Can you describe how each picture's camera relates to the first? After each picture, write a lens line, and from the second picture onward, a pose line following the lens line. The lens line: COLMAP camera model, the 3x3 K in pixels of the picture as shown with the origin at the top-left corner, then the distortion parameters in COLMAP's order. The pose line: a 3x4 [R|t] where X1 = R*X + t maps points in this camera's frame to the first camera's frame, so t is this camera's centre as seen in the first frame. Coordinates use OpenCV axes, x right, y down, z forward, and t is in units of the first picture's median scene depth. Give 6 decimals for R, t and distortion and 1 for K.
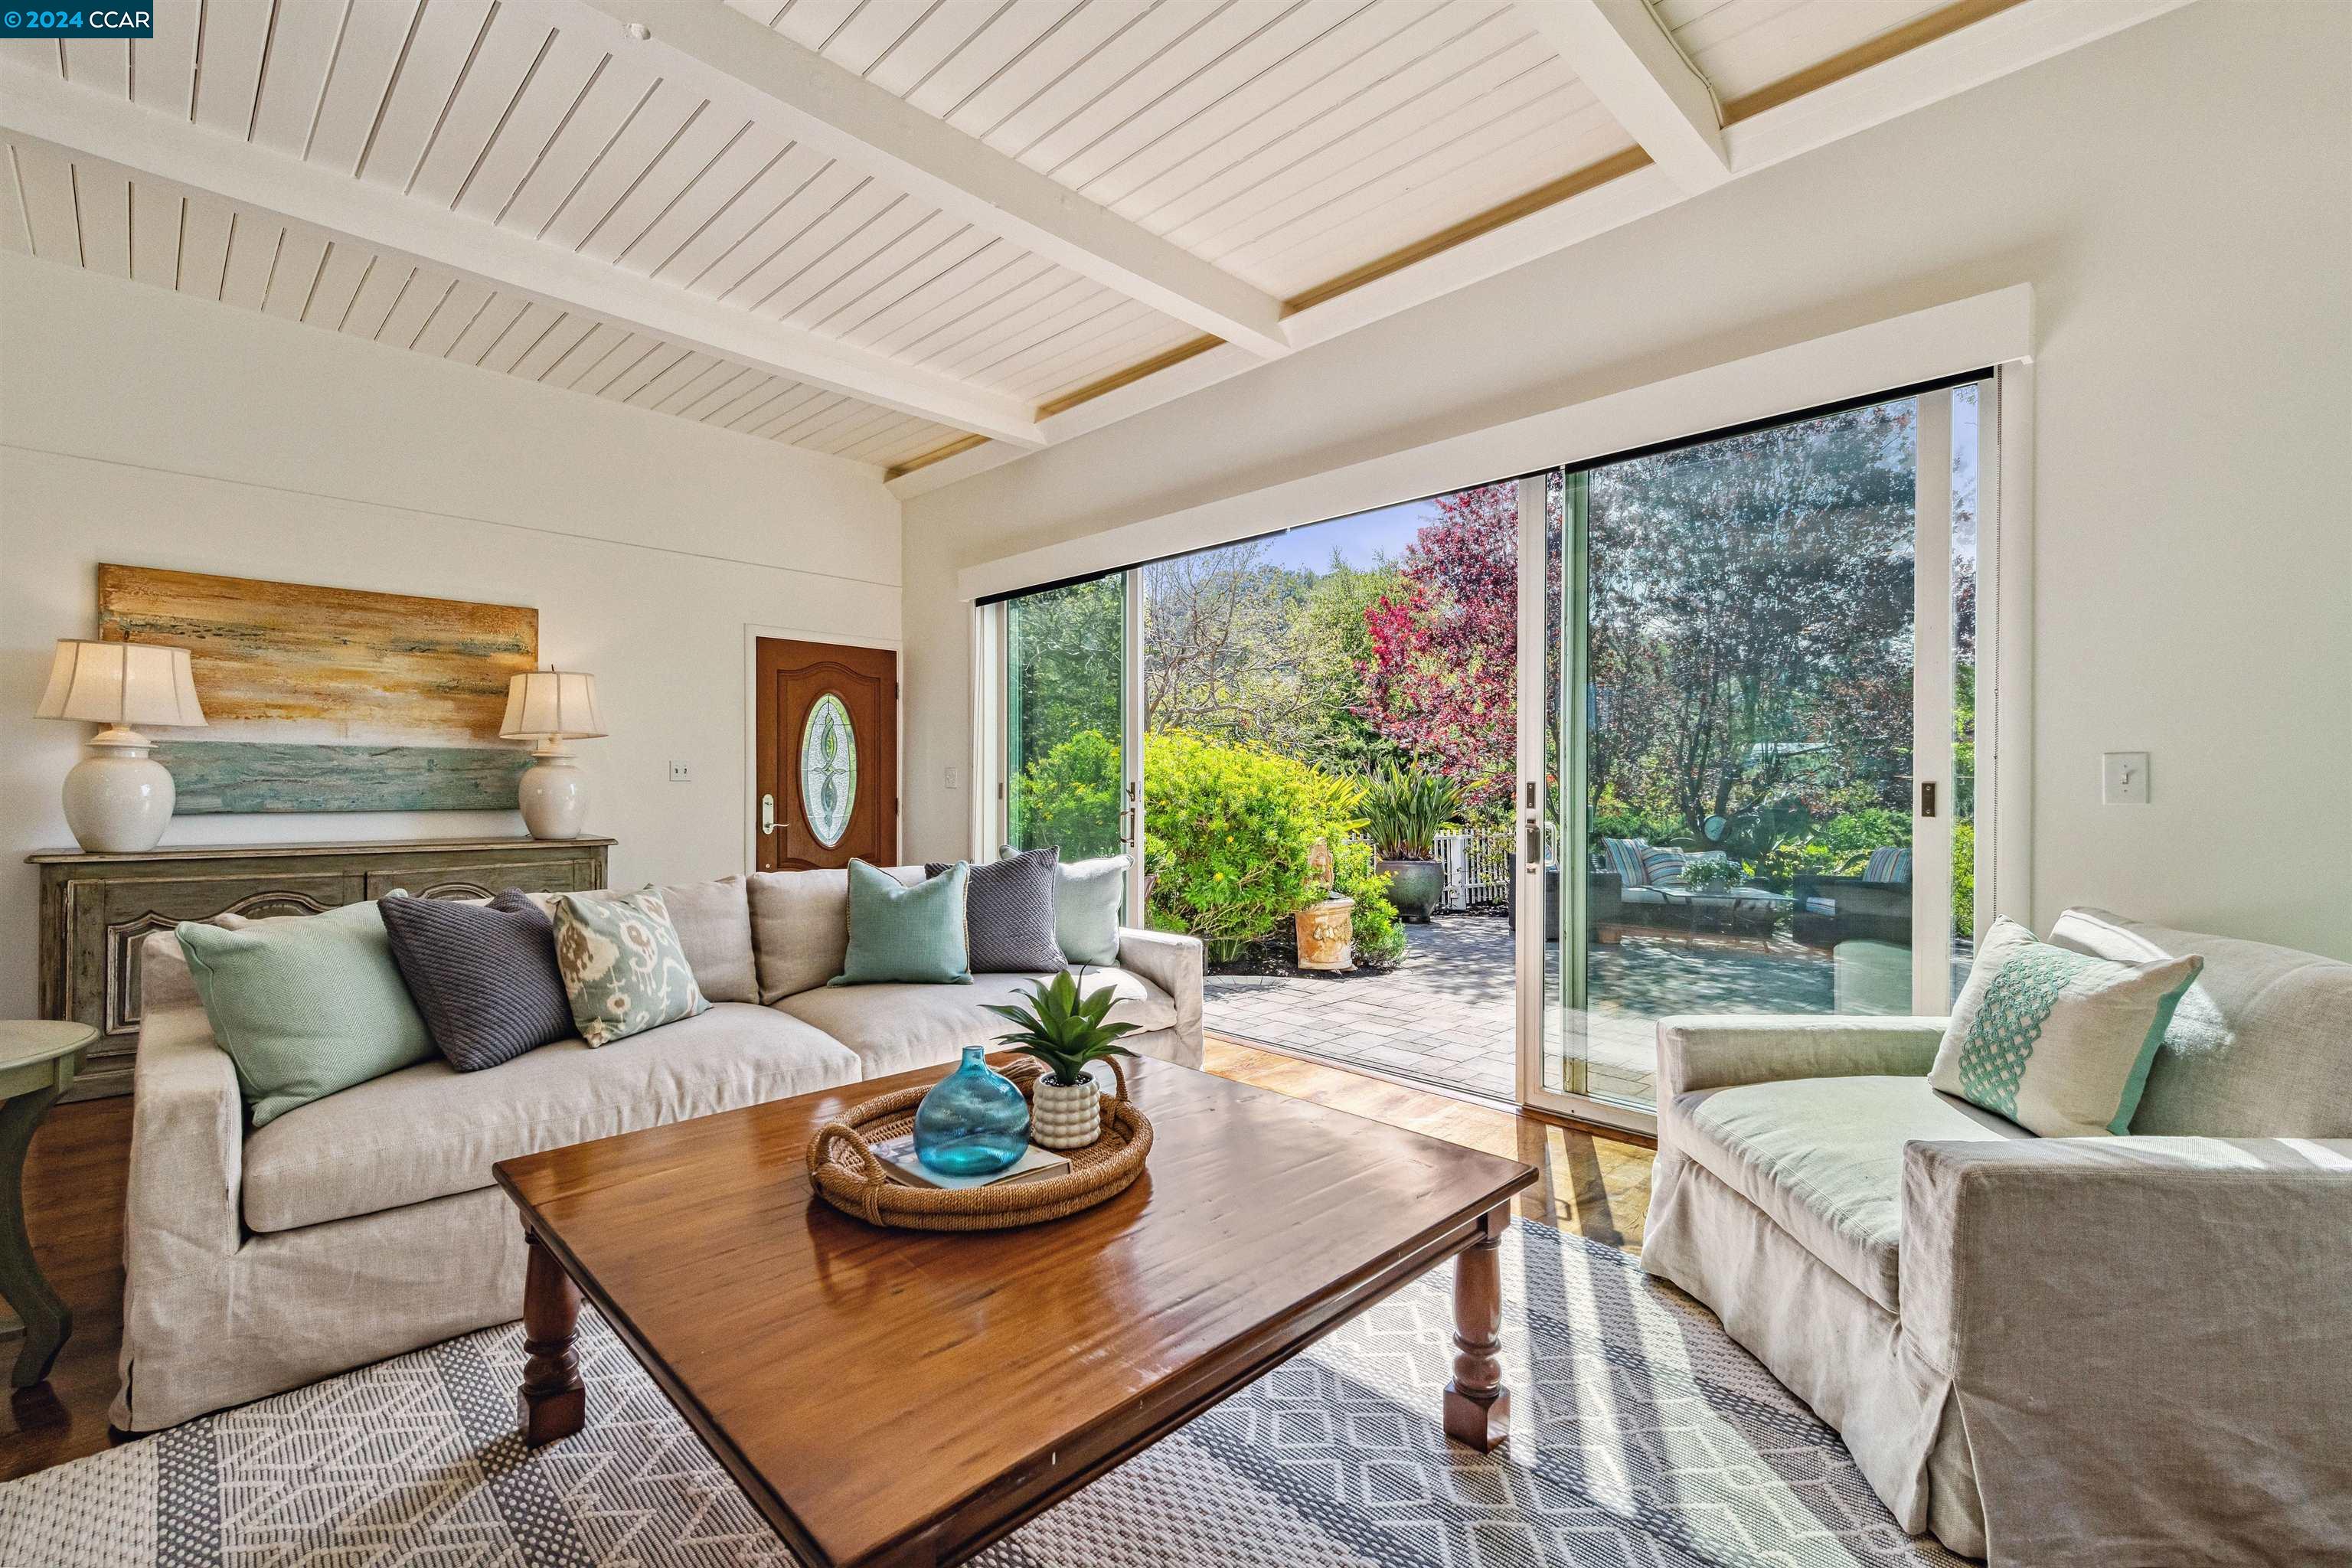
lens RADIAL K [[1062.5, 0, 1174.8], [0, 1062.5, 780.9], [0, 0, 1]] dist [0.000190, -0.000095]
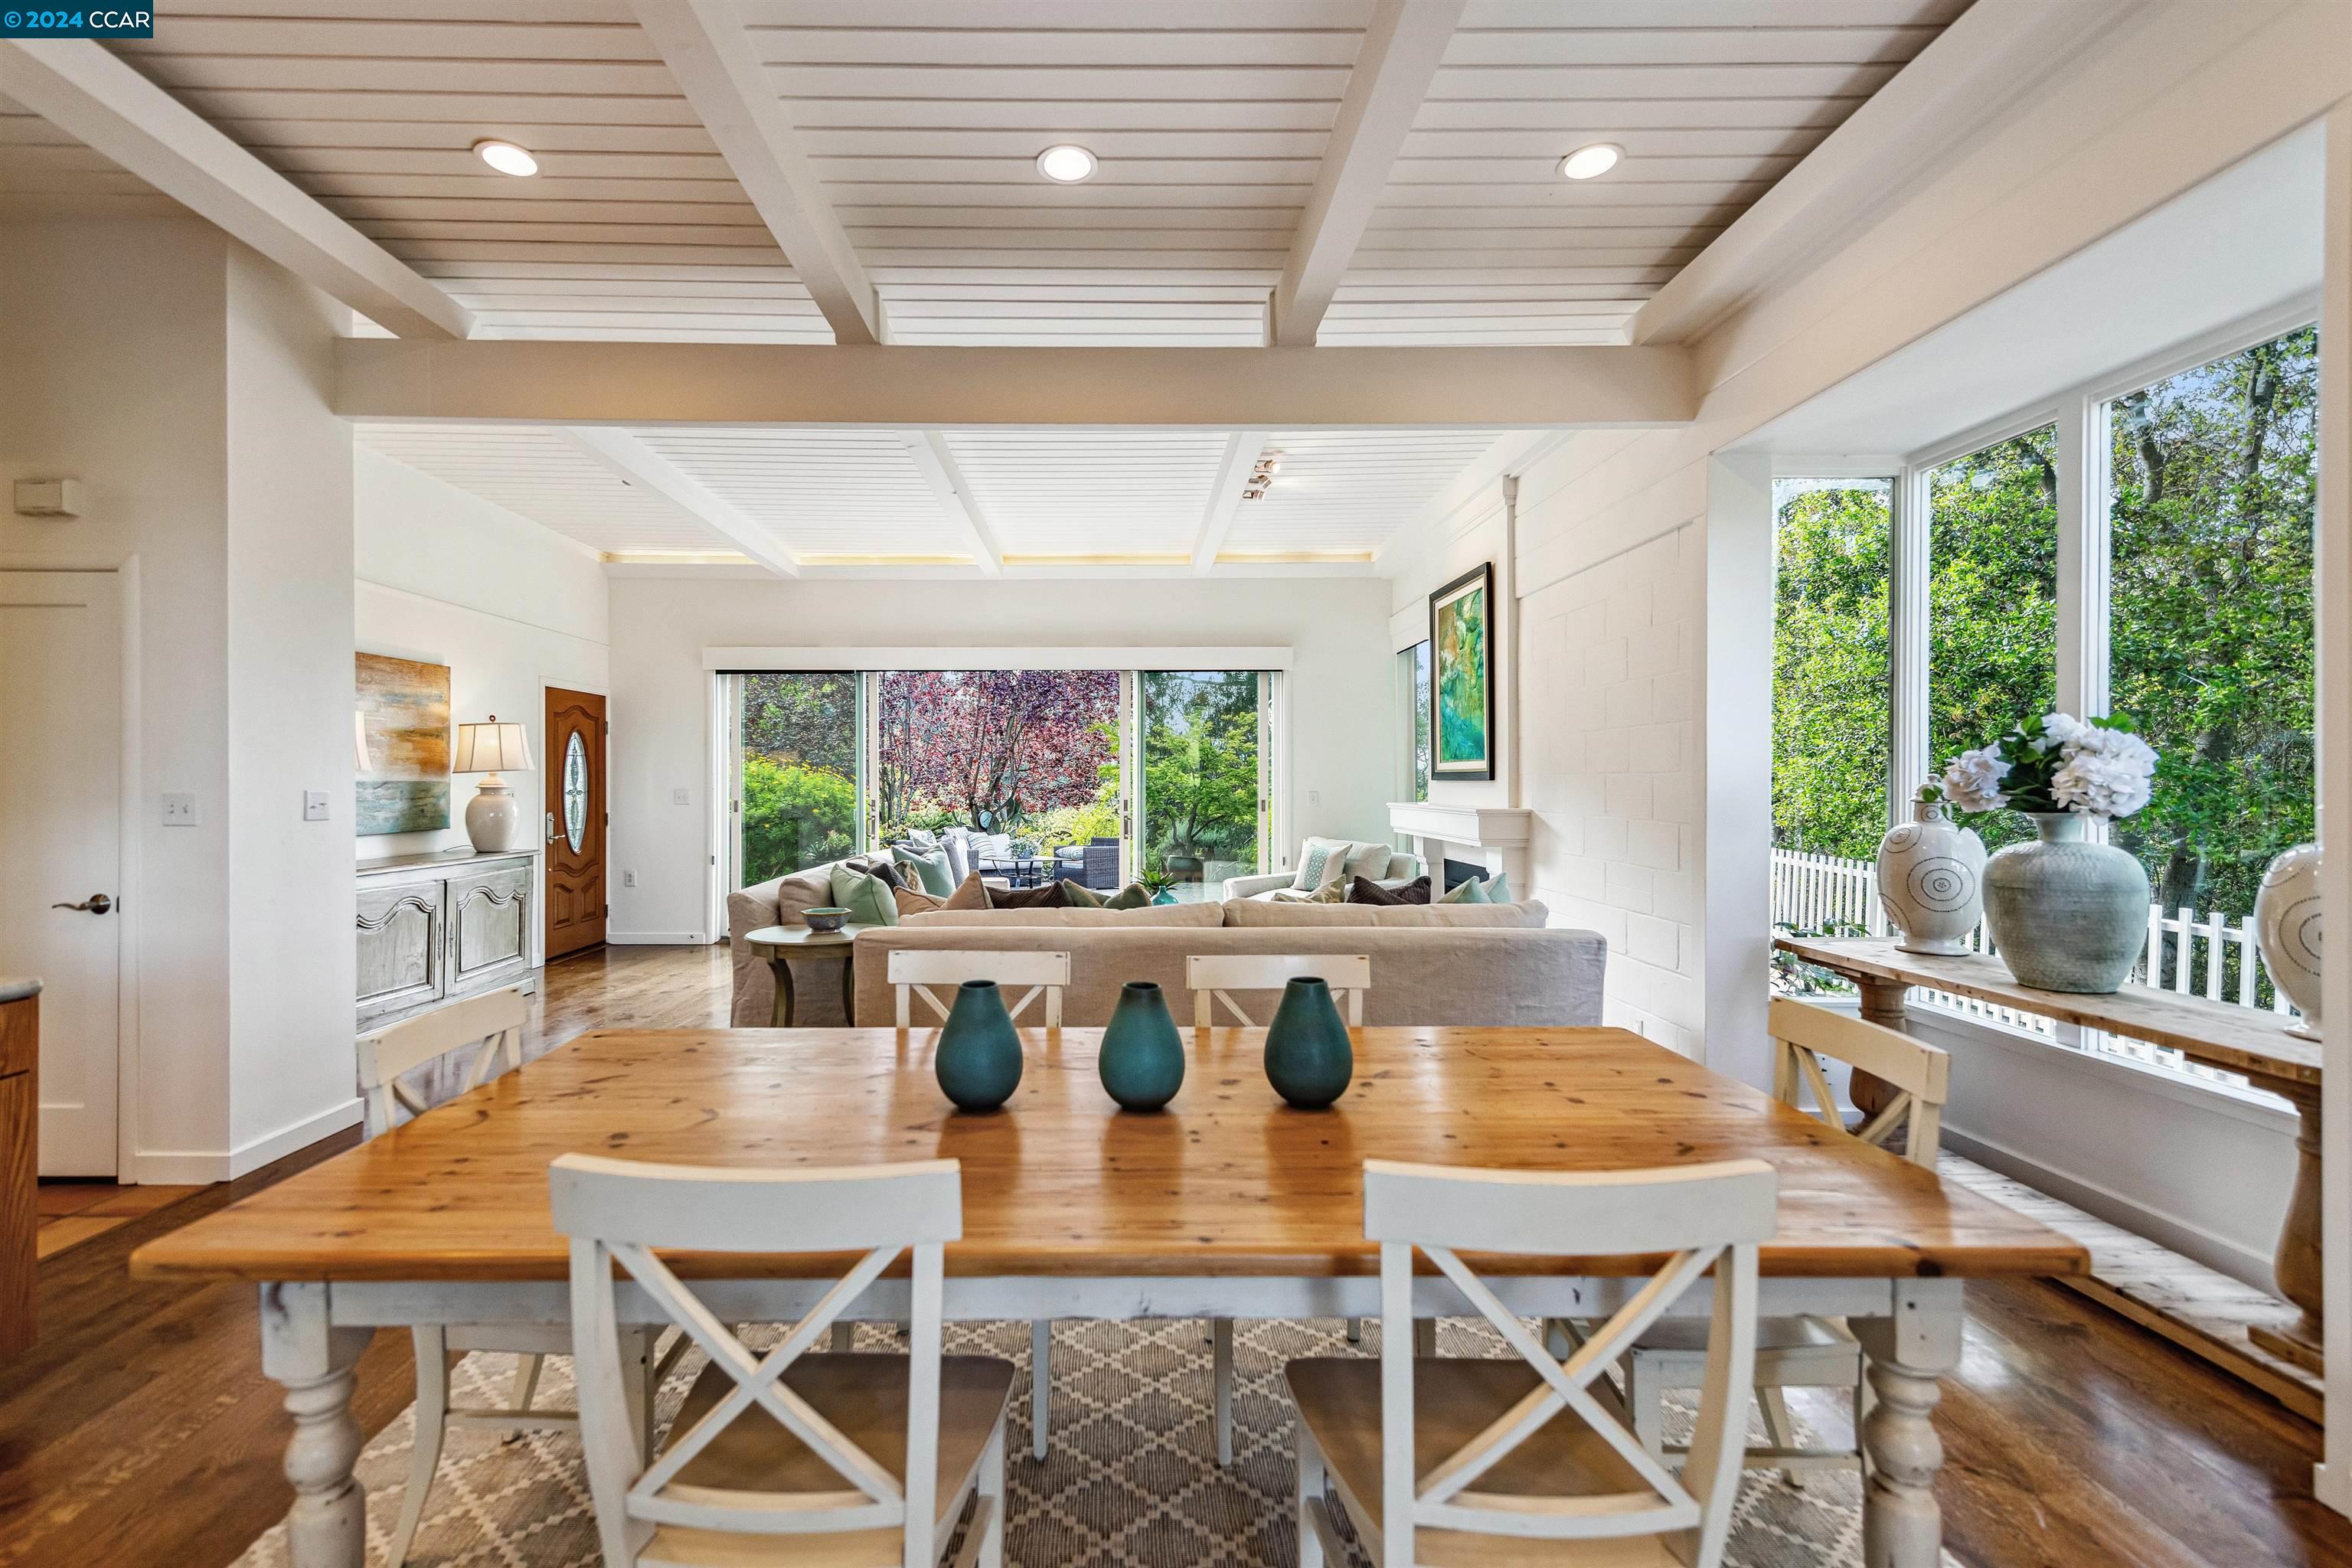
lens RADIAL K [[1058.0, 0, 1173.9], [0, 1058.0, 782.6], [0, 0, 1]] dist [0.011692, -0.002058]
pose [[0.705604, -0.001894, 0.708603, -0.739974], [-0.000332, 0.999995, 0.003004, -0.026113], [-0.708606, -0.002355, 0.705601, -0.402333]]
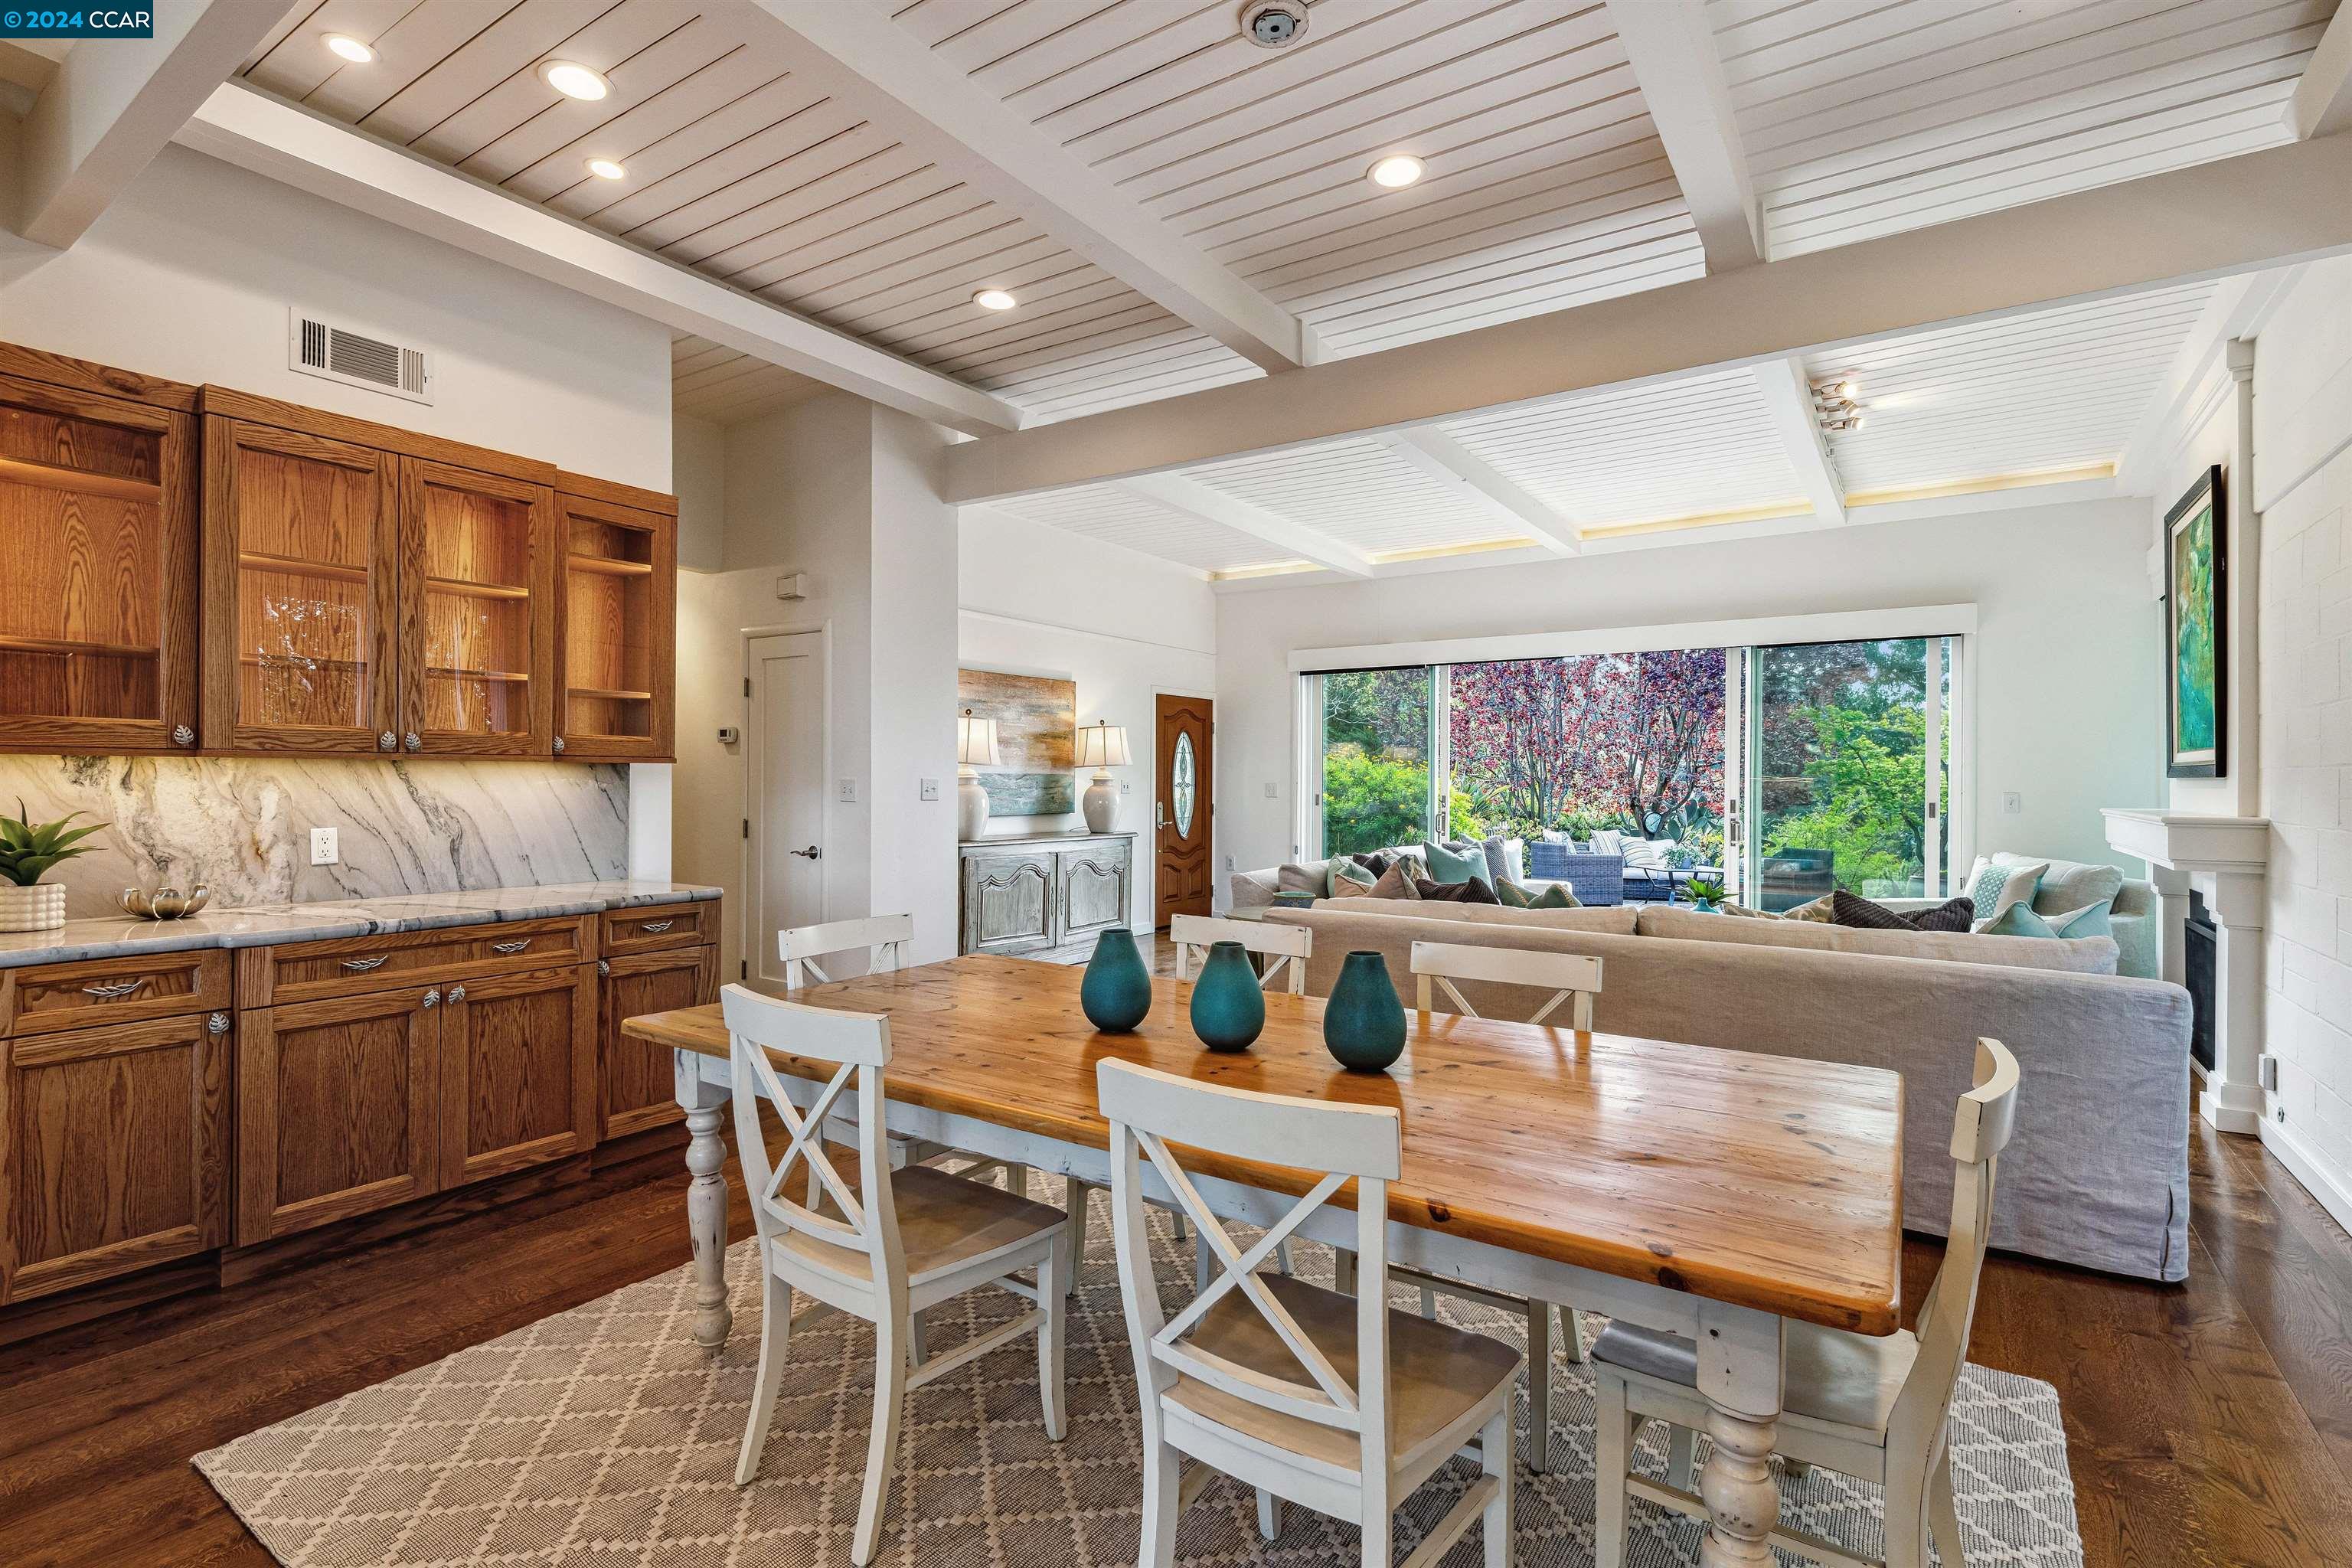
lens RADIAL K [[1146.0, 0, 1182.8], [0, 1146.0, 785.1], [0, 0, 1]] dist [0.010281, -0.004851]
pose [[0.984660, 0.003248, 0.174453, -0.617618], [-0.004721, 0.999957, 0.008029, -0.022824], [-0.174419, -0.008729, 0.984633, -0.547703]]
